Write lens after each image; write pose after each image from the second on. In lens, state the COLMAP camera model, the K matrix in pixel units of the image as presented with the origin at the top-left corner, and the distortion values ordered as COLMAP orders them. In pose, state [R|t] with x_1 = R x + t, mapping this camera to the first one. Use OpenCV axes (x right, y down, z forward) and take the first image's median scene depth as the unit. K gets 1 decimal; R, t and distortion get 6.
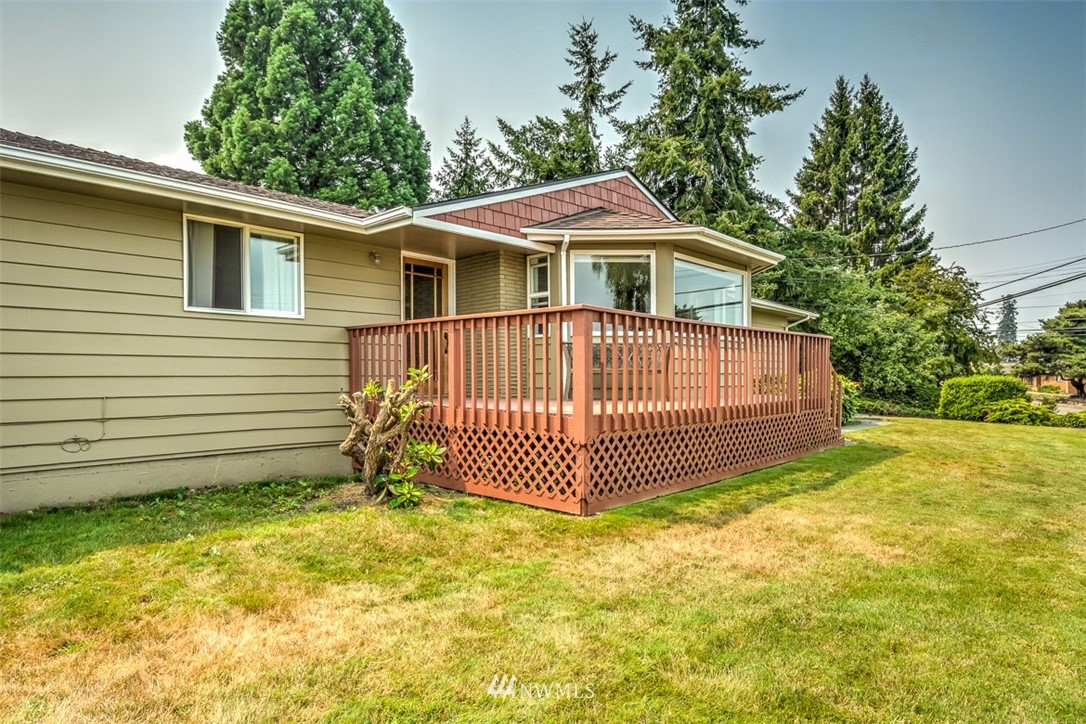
lens RADIAL K [[604.0, 0, 543.0], [0, 604.0, 362.0], [0, 0, 1]] dist [0.001253, 0.000049]
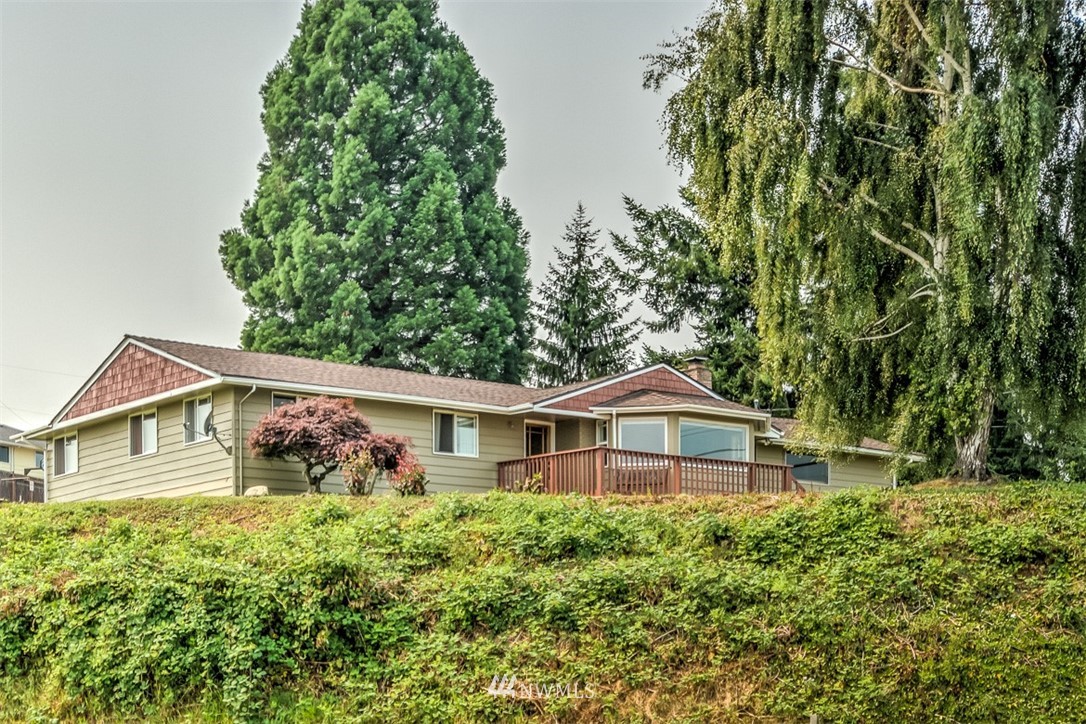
lens RADIAL K [[1731.2, 0, 543.0], [0, 1731.2, 362.0], [0, 0, 1]] dist [0.016210, 0.011479]
pose [[0.986058, -0.027159, -0.164173, 0.188429], [0.000869, 0.987418, -0.158129, 0.129432], [0.166402, 0.155782, 0.973675, -1.135824]]
